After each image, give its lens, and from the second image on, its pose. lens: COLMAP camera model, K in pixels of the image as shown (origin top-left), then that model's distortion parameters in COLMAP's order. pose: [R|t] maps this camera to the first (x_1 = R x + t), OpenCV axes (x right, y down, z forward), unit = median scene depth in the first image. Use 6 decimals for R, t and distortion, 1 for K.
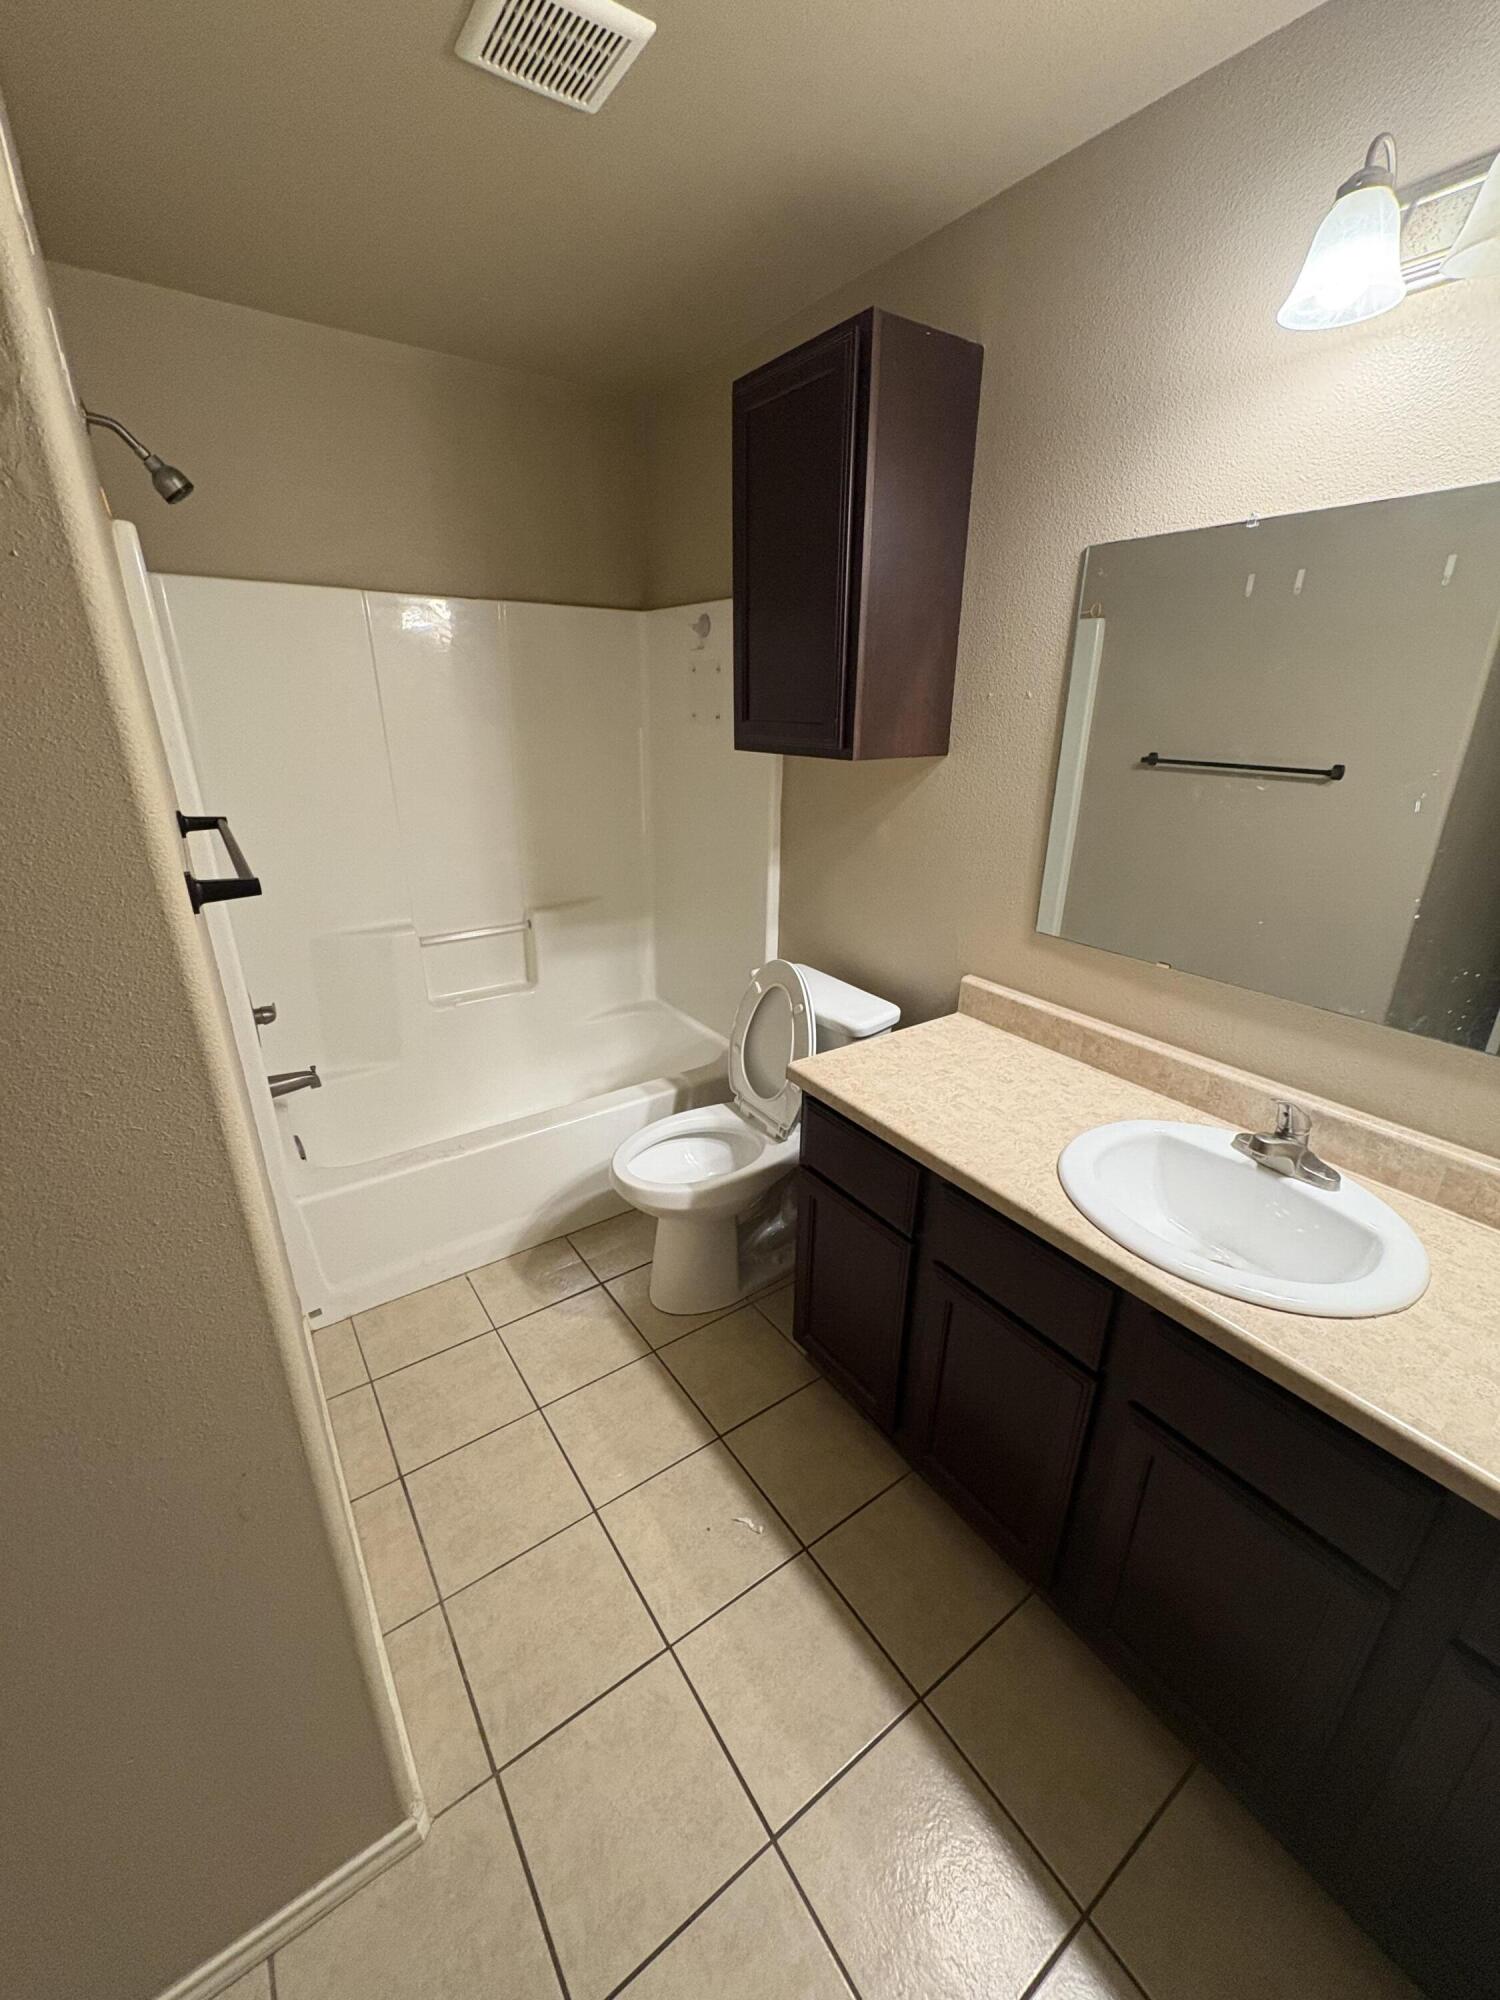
lens RADIAL K [[795.5, 0, 754.4], [0, 795.5, 1004.4], [0, 0, 1]] dist [-0.001149, 0.000241]
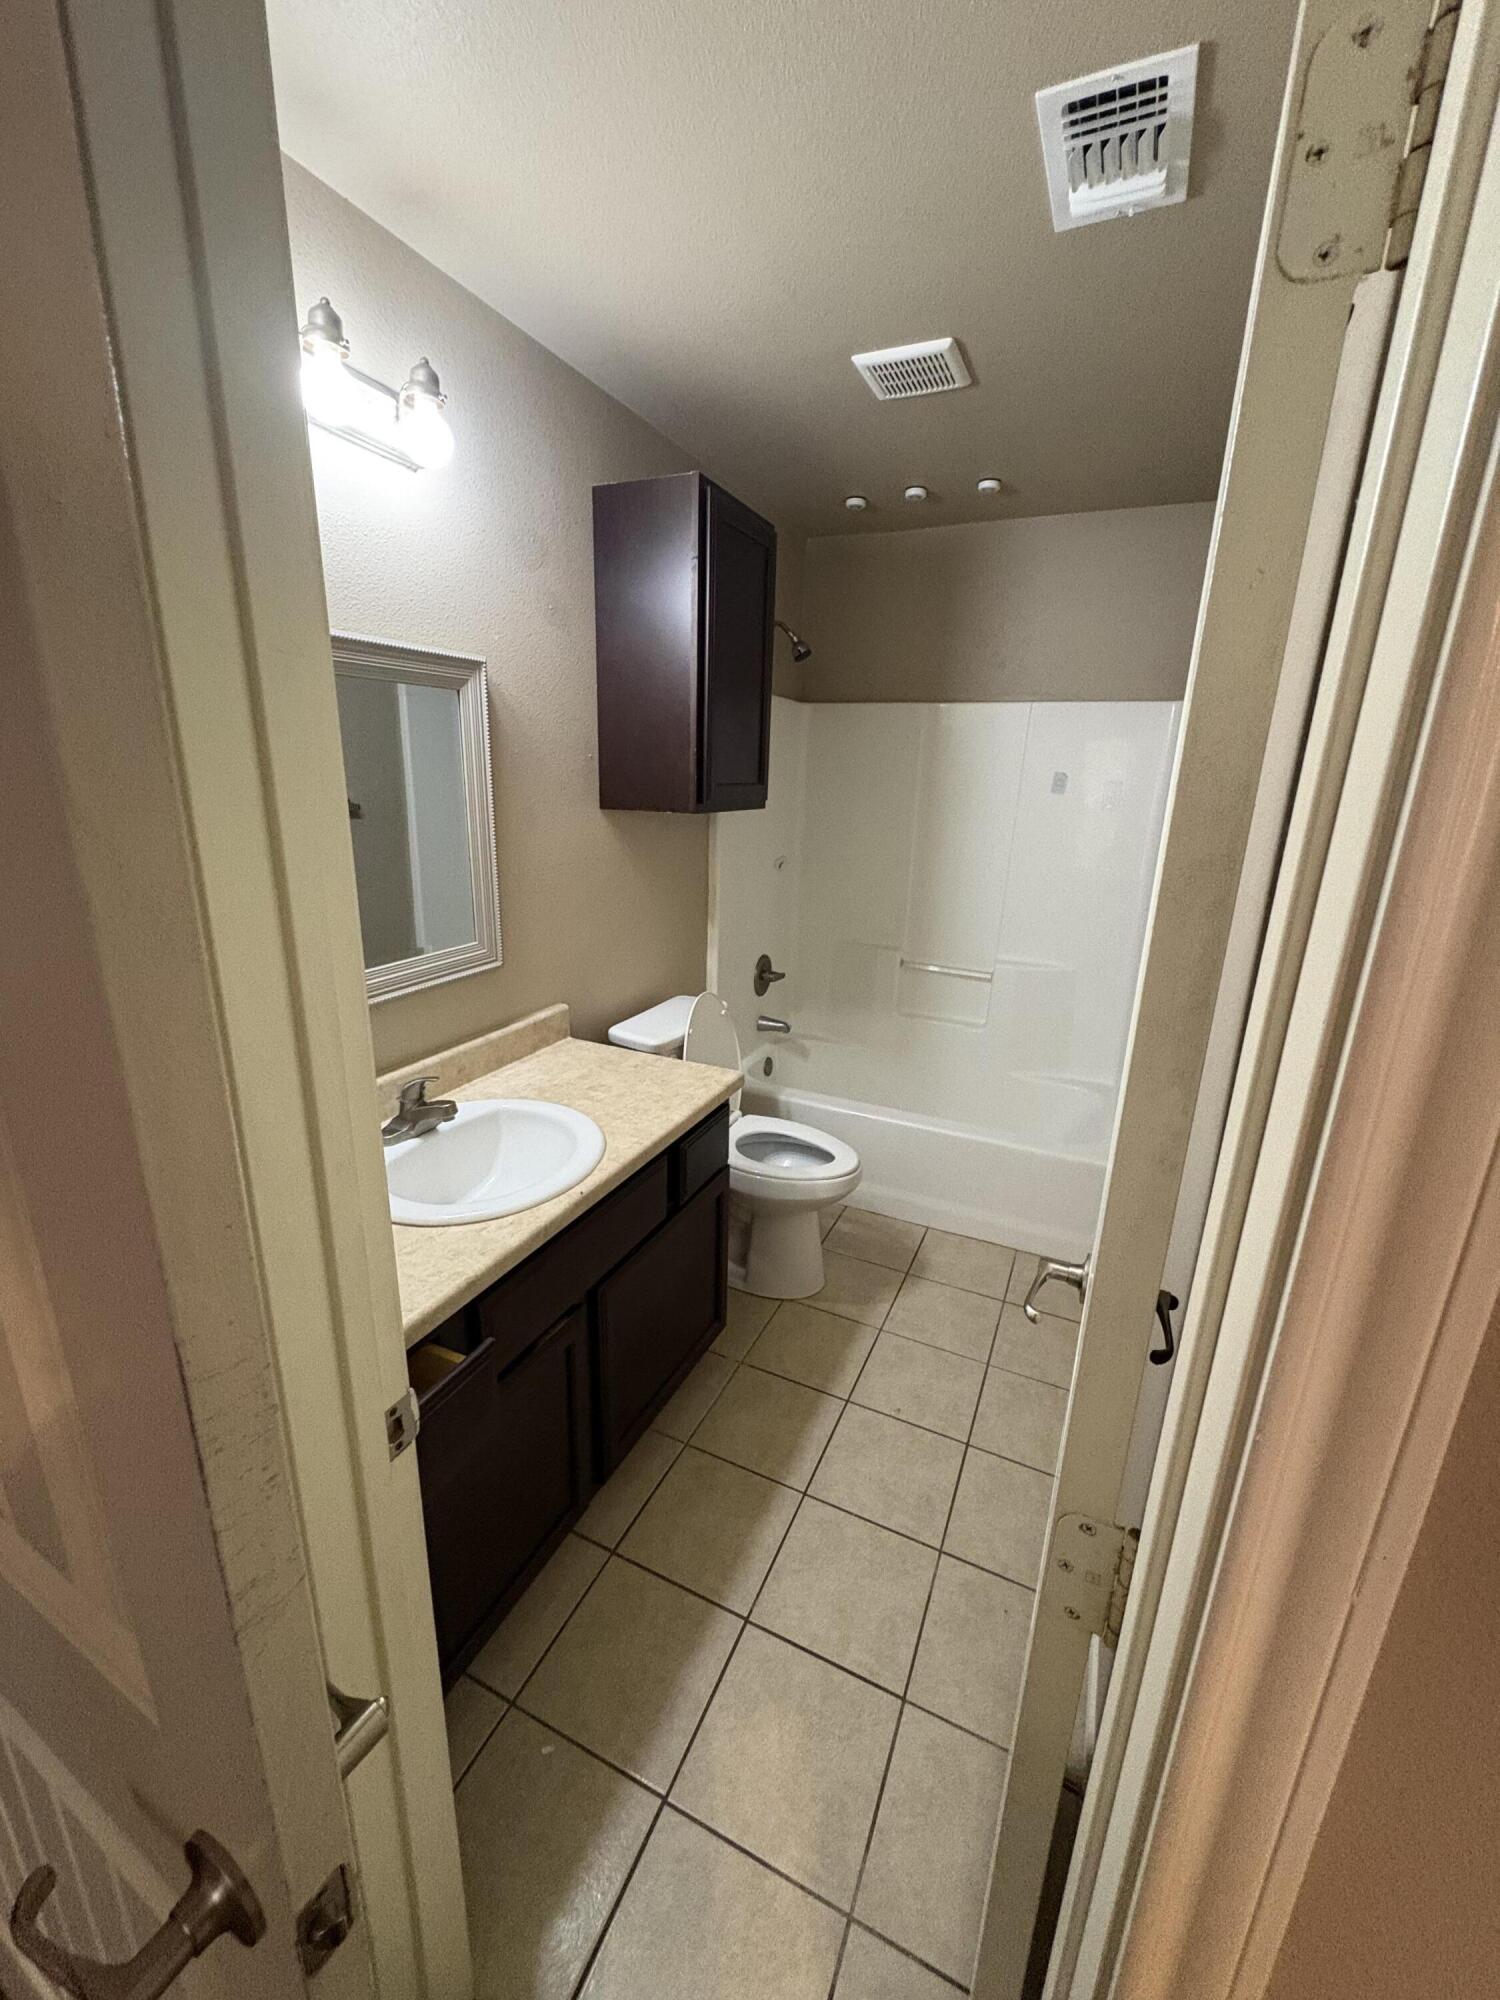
lens RADIAL K [[795.5, 0, 748.4], [0, 795.5, 986.5], [0, 0, 1]] dist [-0.001149, 0.000241]
pose [[-0.502350, -0.267017, 0.822403, -0.584950], [0.275507, 0.852122, 0.444954, -0.418939], [-0.819598, 0.450101, -0.354499, 0.986612]]
